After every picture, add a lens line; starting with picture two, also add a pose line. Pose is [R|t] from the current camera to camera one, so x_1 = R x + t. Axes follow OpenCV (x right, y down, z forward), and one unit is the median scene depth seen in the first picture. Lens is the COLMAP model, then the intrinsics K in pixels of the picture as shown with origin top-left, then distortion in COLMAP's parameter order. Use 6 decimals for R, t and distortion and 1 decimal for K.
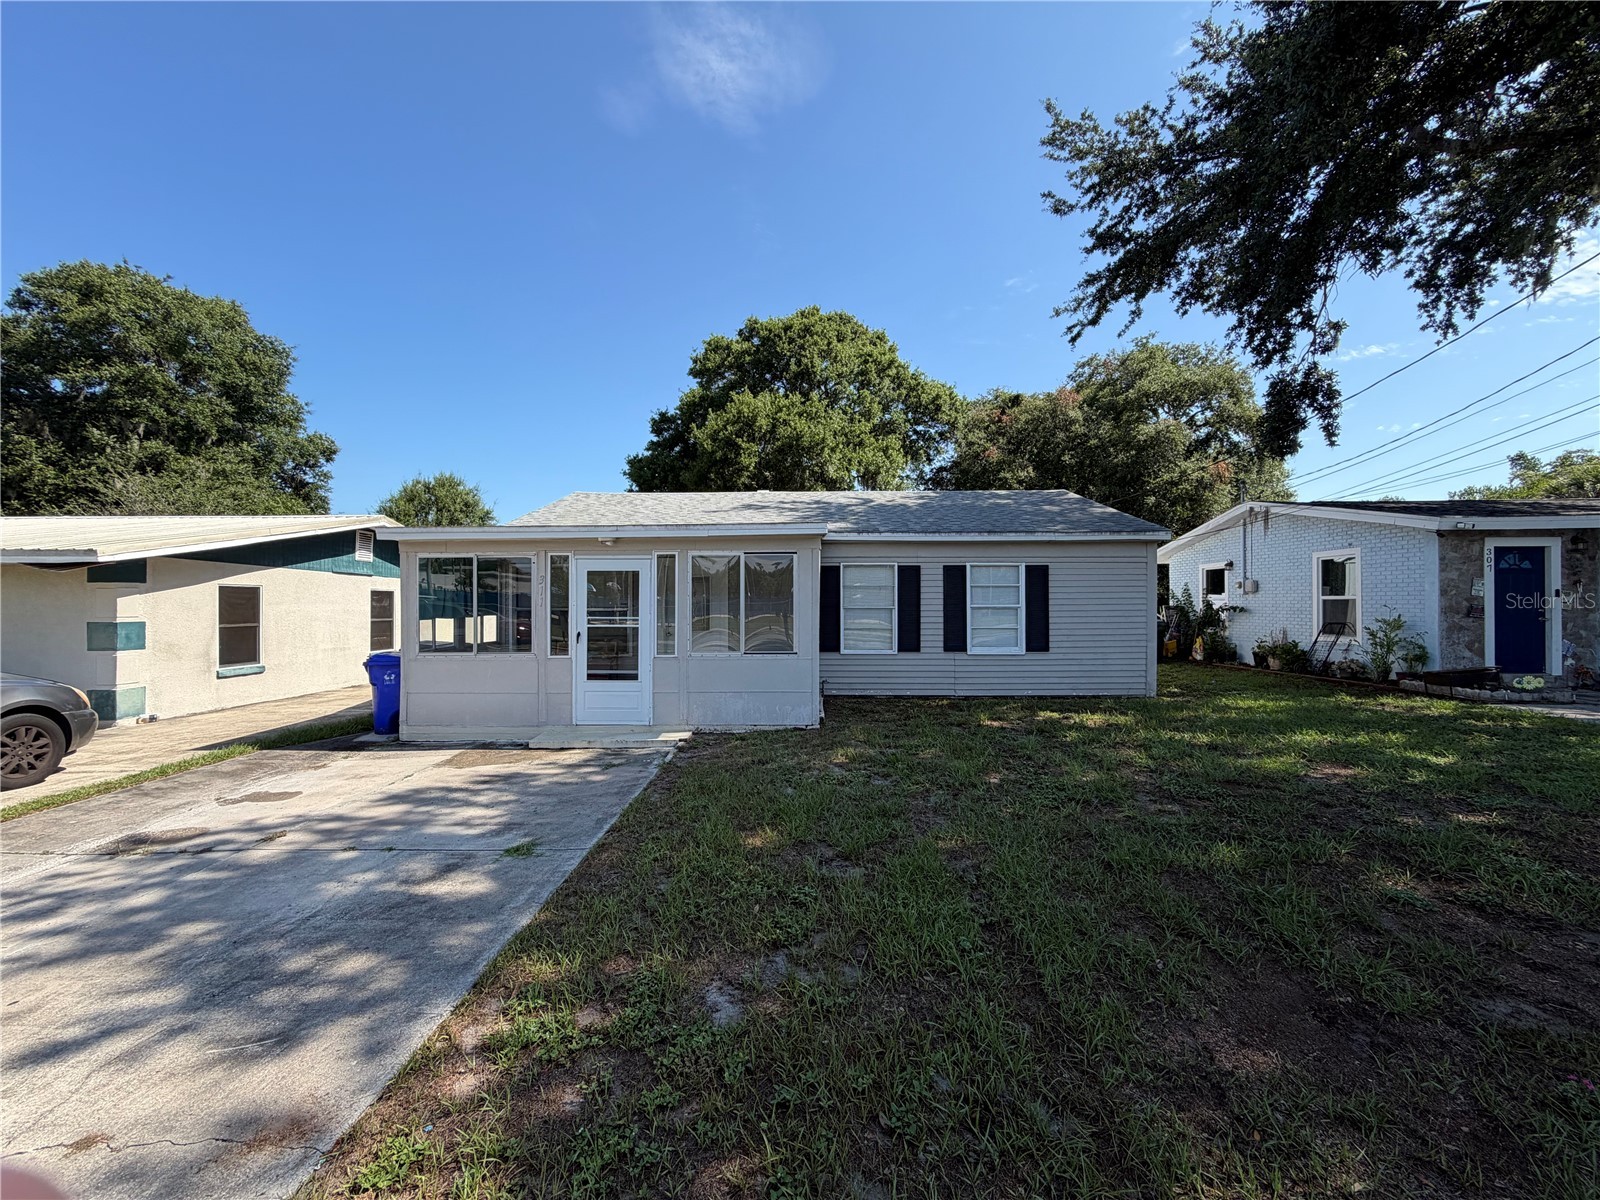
lens RADIAL K [[636.9, 0, 796.9], [0, 636.9, 600.7], [0, 0, 1]] dist [-0.000448, -0.000224]
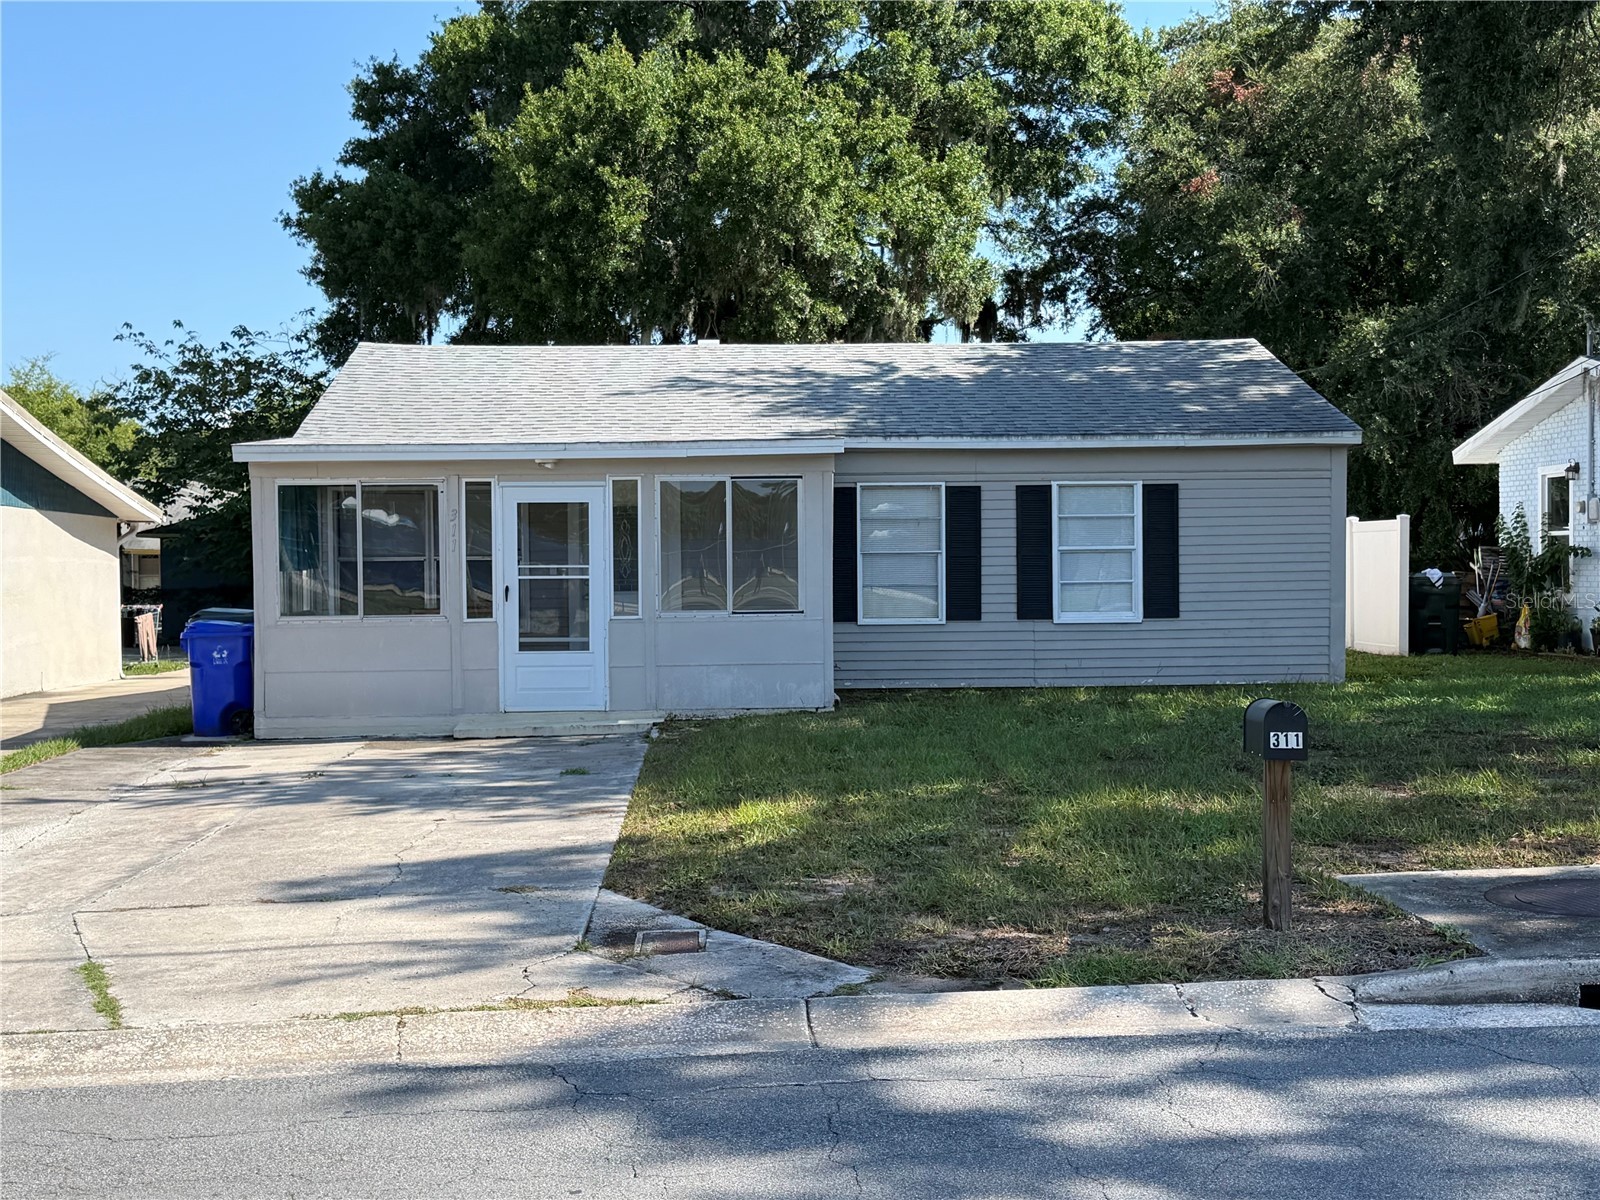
lens RADIAL K [[2033.9, 0, 806.8], [0, 2033.9, 605.5], [0, 0, 1]] dist [0.101887, 0.000000]
pose [[0.998281, -0.009331, 0.057866, -0.100259], [0.007689, 0.999563, 0.028539, 0.005435], [-0.058107, -0.028045, 0.997916, -1.035807]]
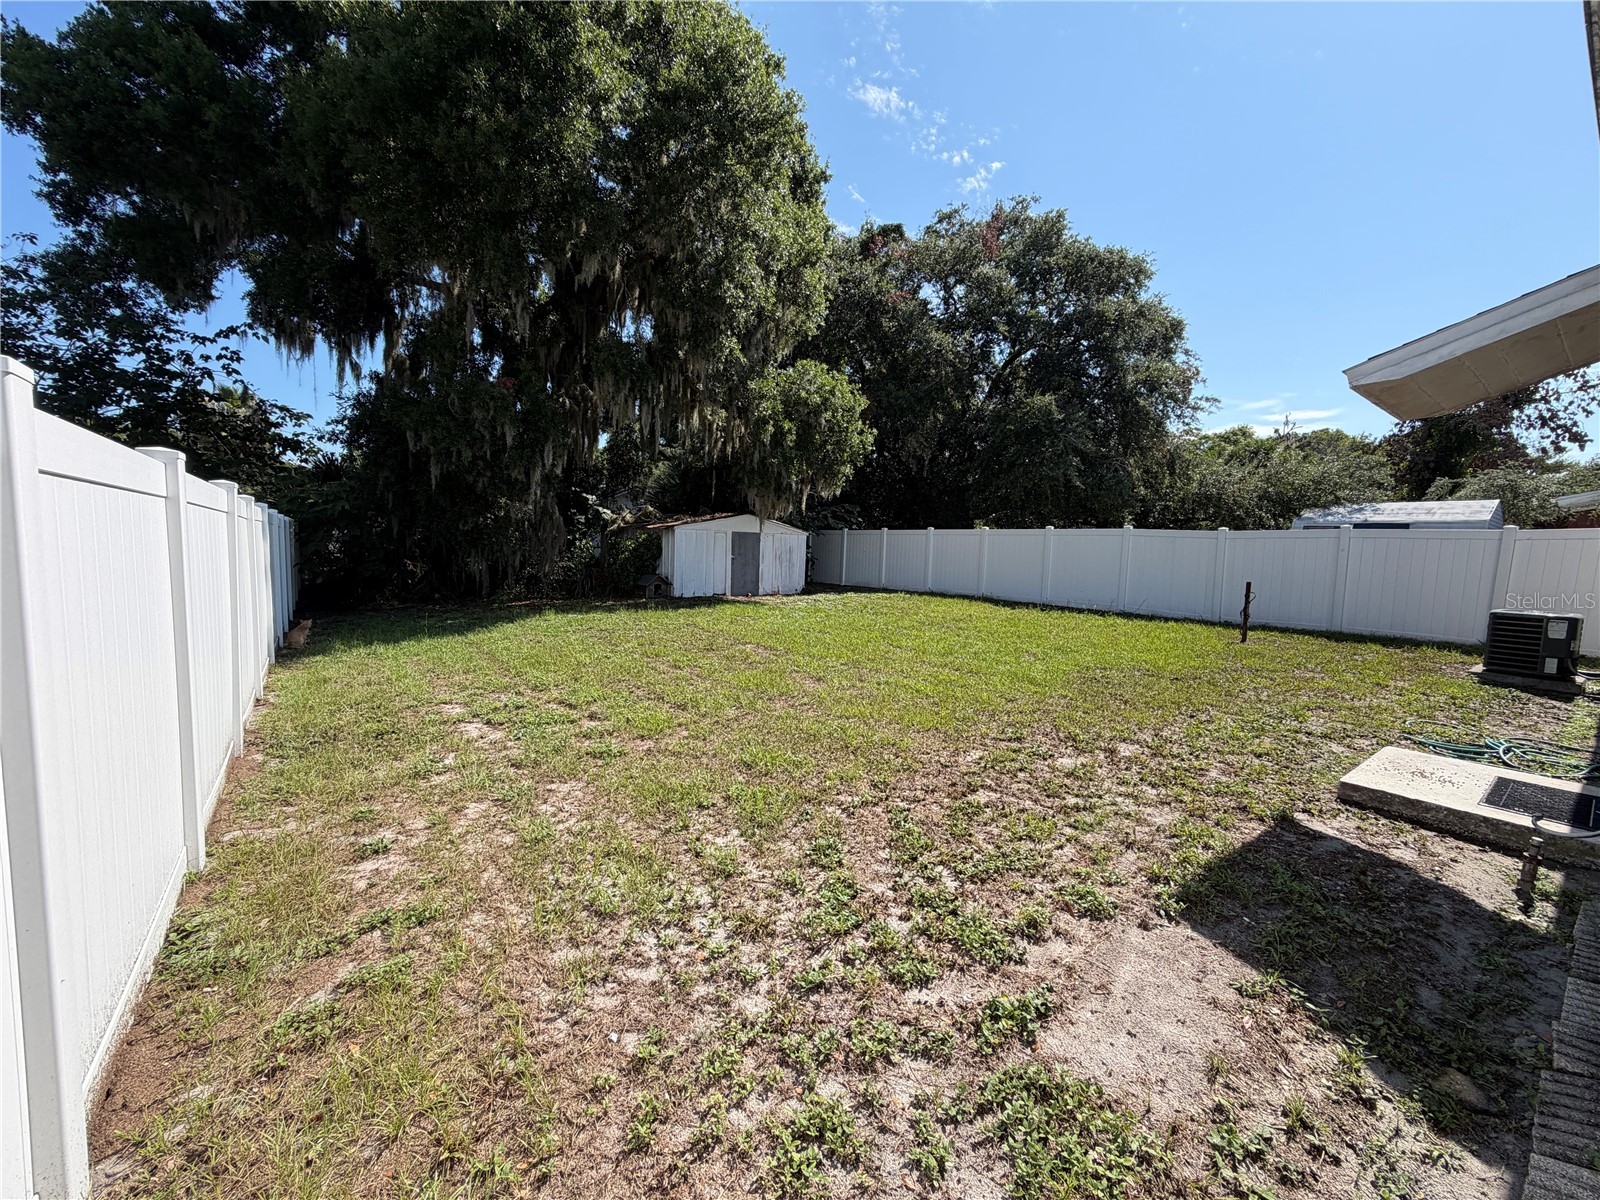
lens RADIAL K [[636.9, 0, 798.6], [0, 636.9, 601.0], [0, 0, 1]] dist [-0.000448, -0.000224]
pose [[0.786204, -0.028446, 0.617312, -0.557080], [-0.036085, 0.995122, 0.091813, 0.040601], [-0.616913, -0.094459, 0.781343, 1.760851]]
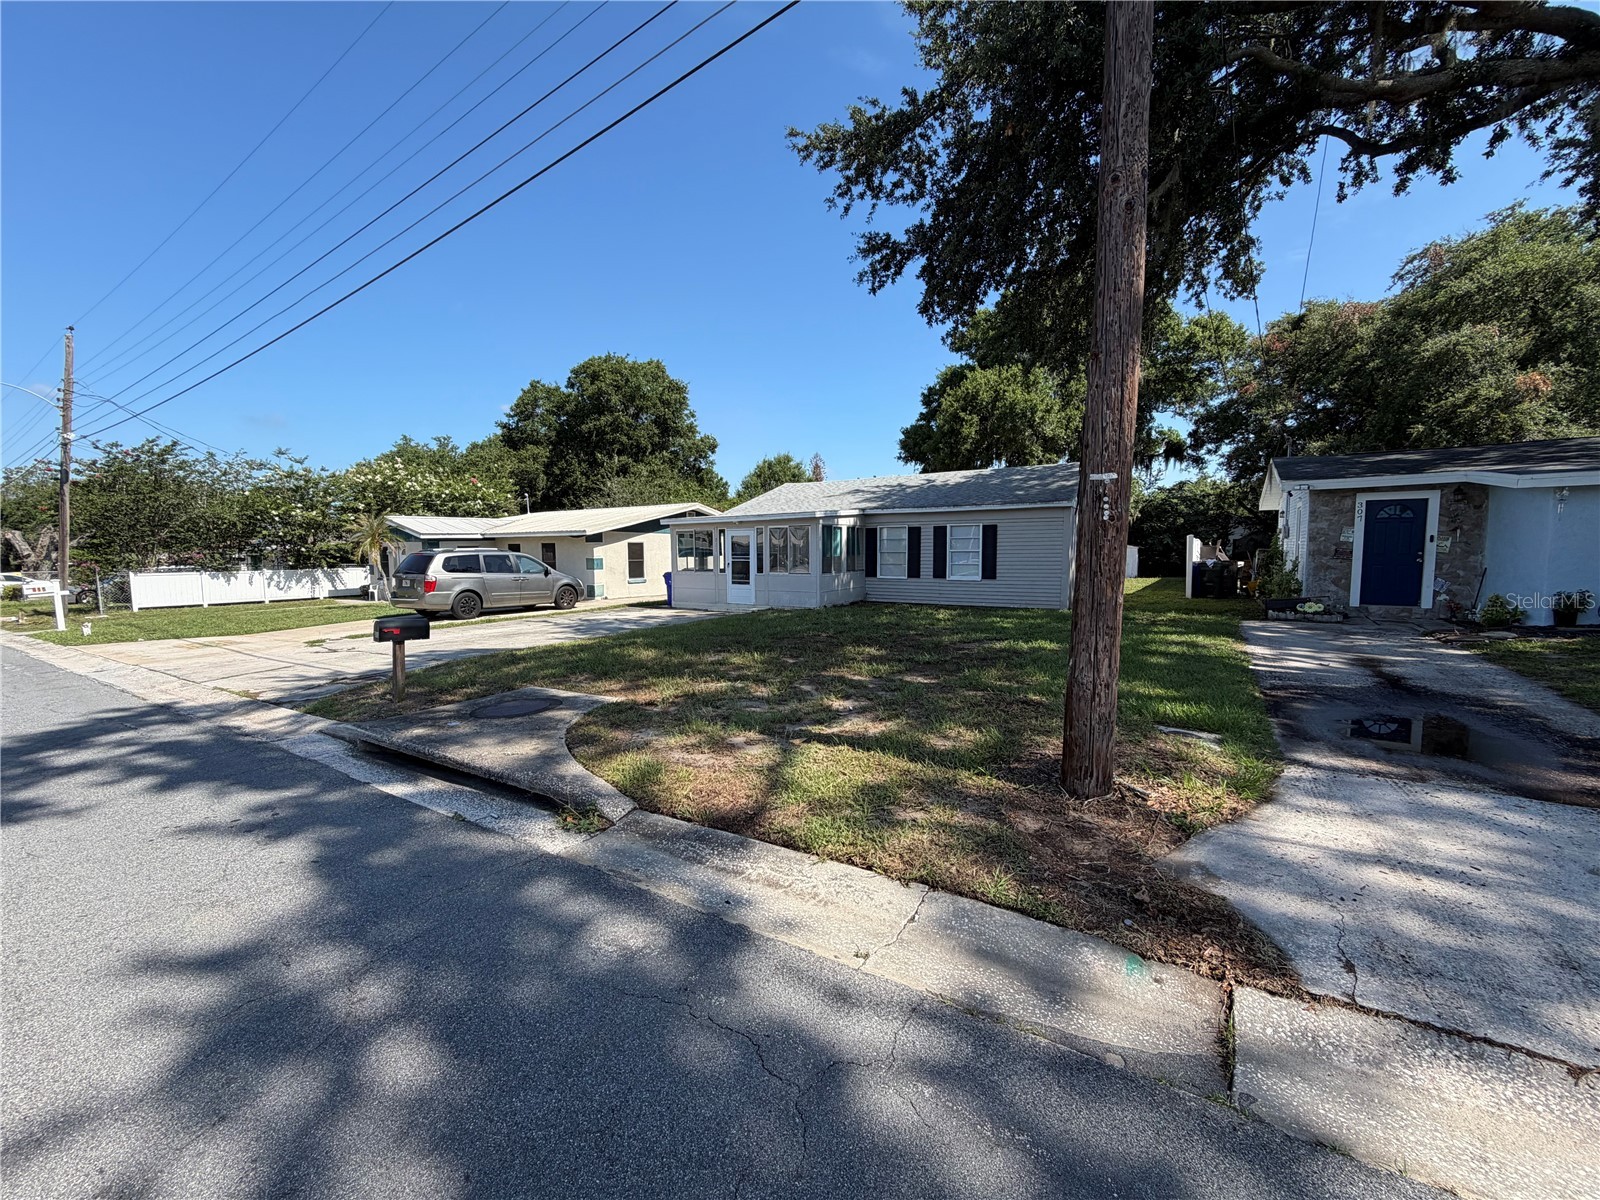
lens RADIAL K [[636.9, 0, 795.7], [0, 636.9, 600.6], [0, 0, 1]] dist [-0.000448, -0.000224]
pose [[0.845642, 0.039023, -0.532322, 0.815700], [0.007953, 0.996292, 0.085669, -0.007234], [0.533692, -0.076679, 0.842196, -0.606027]]
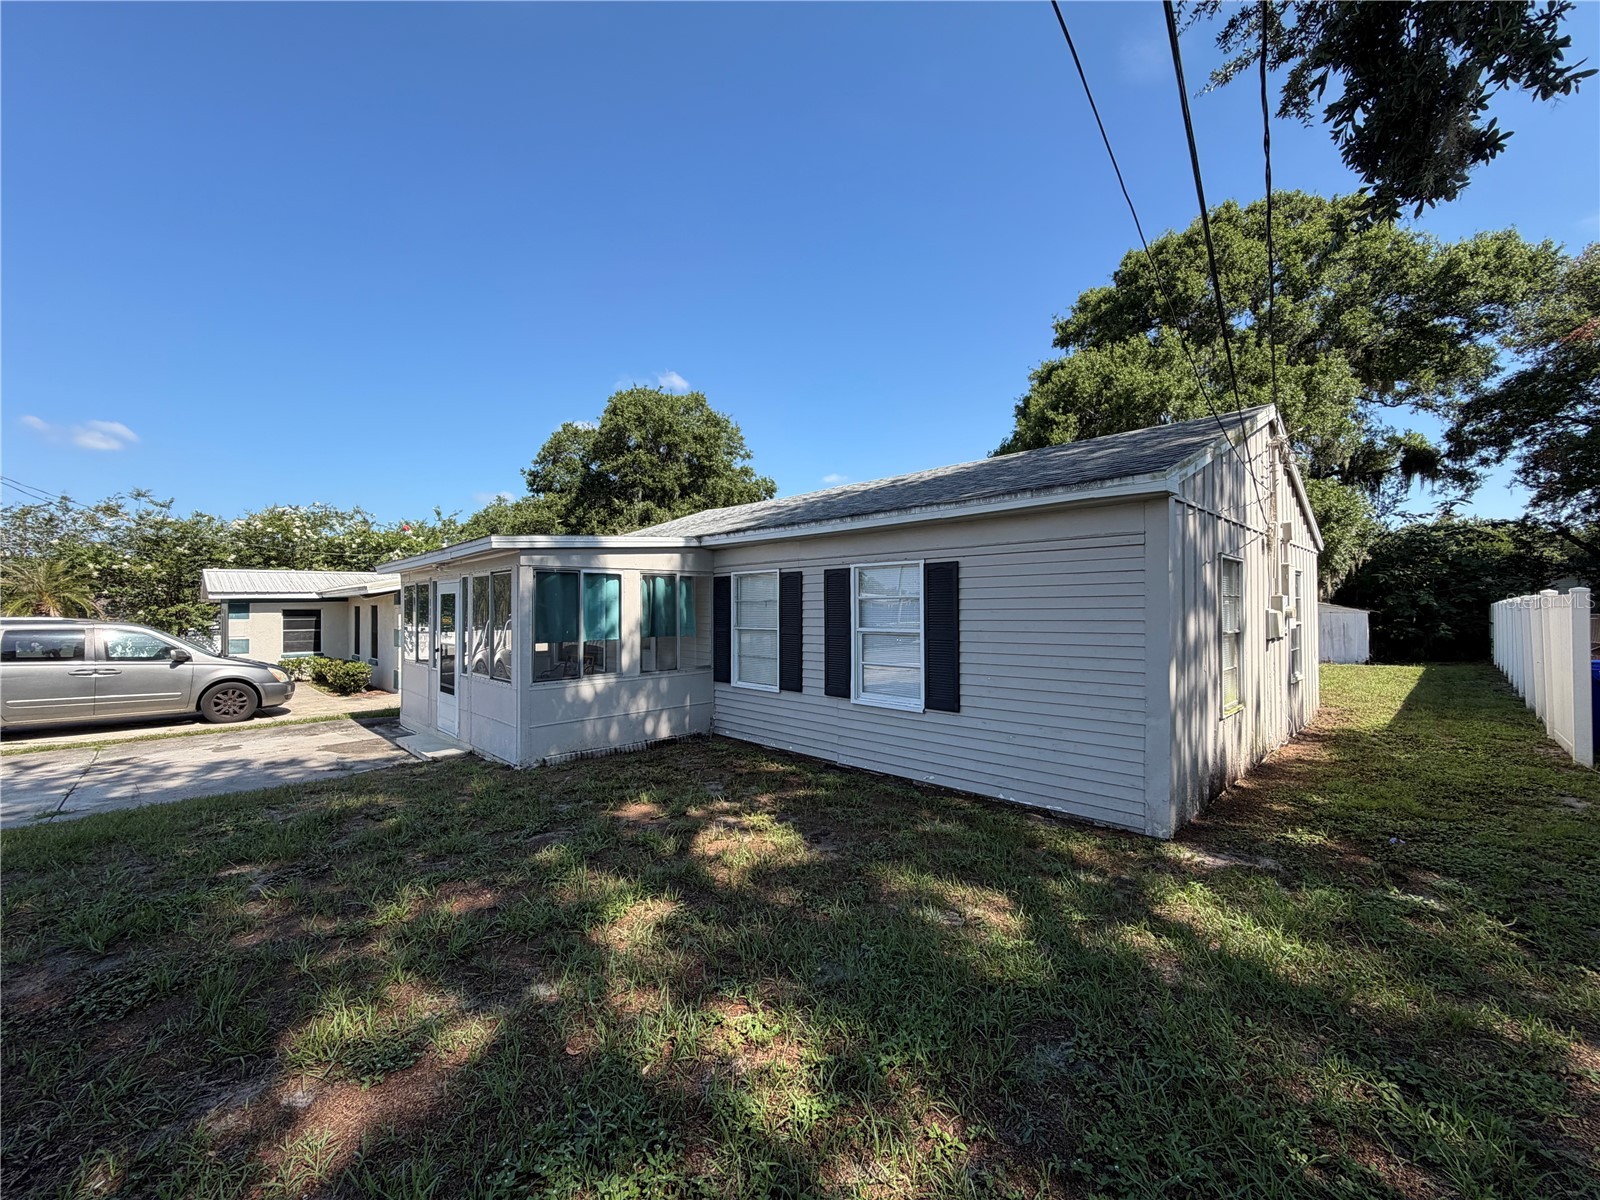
lens RADIAL K [[636.9, 0, 795.7], [0, 636.9, 601.7], [0, 0, 1]] dist [-0.000448, -0.000224]
pose [[0.706516, -0.008823, -0.707642, 0.691361], [0.007150, 0.999960, -0.005329, -0.017425], [0.707661, -0.001295, 0.706551, 0.491353]]
